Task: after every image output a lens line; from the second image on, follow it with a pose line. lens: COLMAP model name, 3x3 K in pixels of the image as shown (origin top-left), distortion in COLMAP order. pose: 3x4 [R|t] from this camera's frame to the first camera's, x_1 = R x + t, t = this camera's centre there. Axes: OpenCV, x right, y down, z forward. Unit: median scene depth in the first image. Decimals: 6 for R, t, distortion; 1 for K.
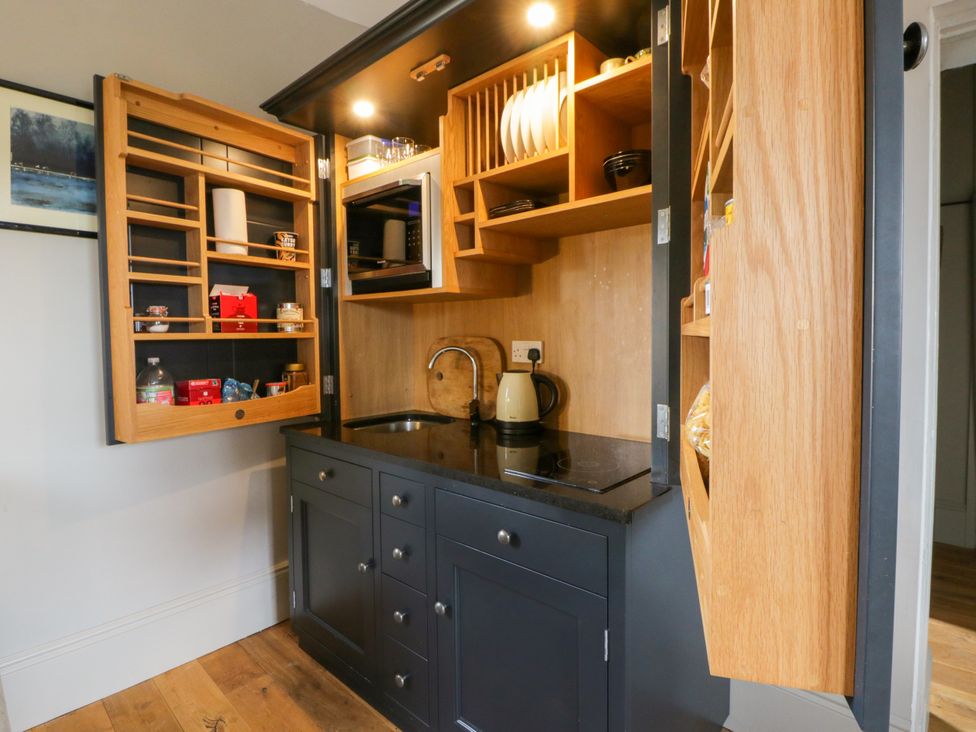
lens RADIAL K [[512.2, 0, 499.6], [0, 512.2, 359.5], [0, 0, 1]] dist [0.005083, -0.015259]
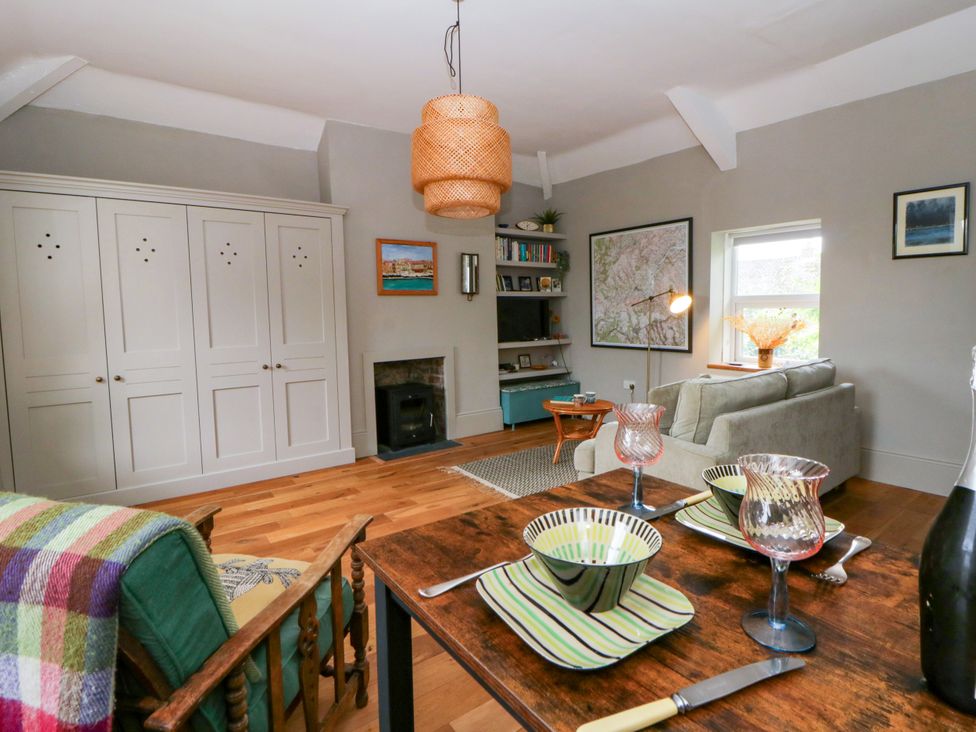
lens RADIAL K [[512.2, 0, 504.4], [0, 512.2, 345.4], [0, 0, 1]] dist [0.005083, -0.015259]
pose [[-0.188457, 0.077685, -0.979004, 1.363018], [-0.028340, 0.996021, 0.084491, -0.016190], [0.981672, 0.043668, -0.185505, -0.240470]]
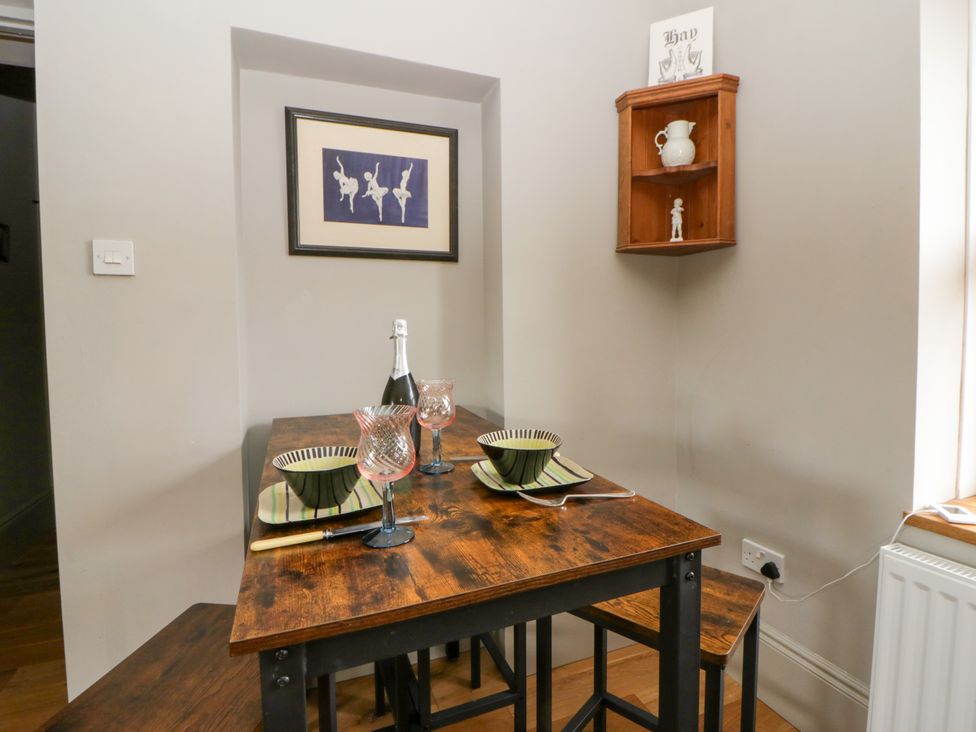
lens RADIAL K [[512.2, 0, 502.8], [0, 512.2, 347.1], [0, 0, 1]] dist [0.005083, -0.015259]
pose [[0.431624, -0.033875, 0.901417, 0.554925], [0.047749, 0.998752, 0.014670, 0.031063], [-0.900789, 0.036710, 0.432703, -0.458836]]
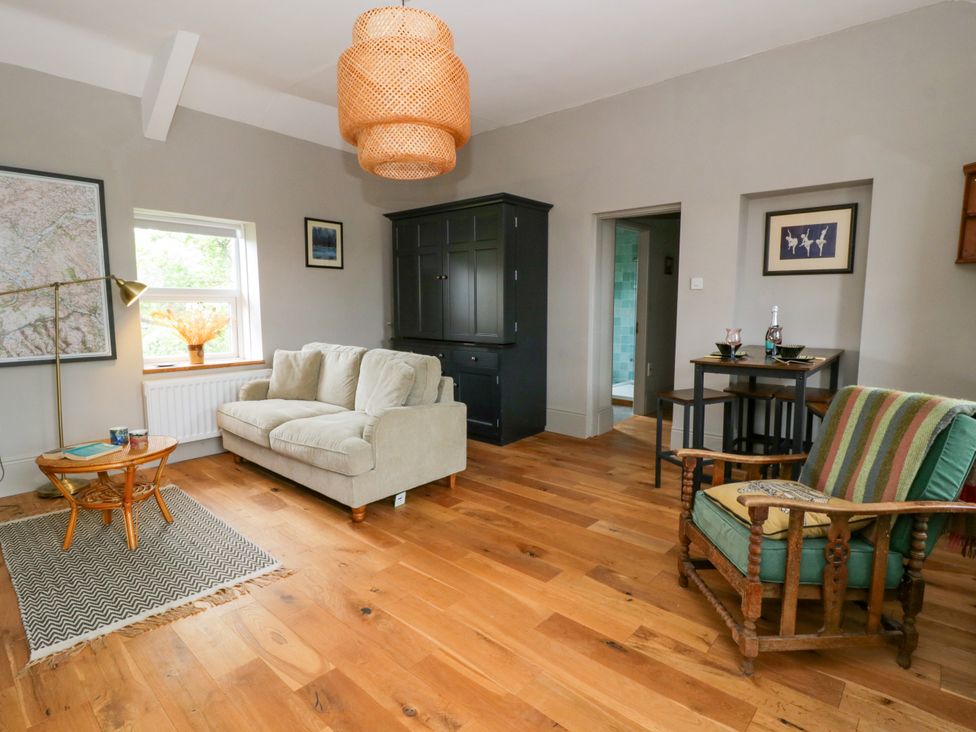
lens RADIAL K [[512.2, 0, 498.3], [0, 512.2, 360.9], [0, 0, 1]] dist [0.005083, -0.015259]
pose [[0.999750, 0.005285, 0.021721, 0.075236], [-0.006693, 0.997843, 0.065296, 0.082928], [-0.021329, -0.065425, 0.997629, -1.845255]]
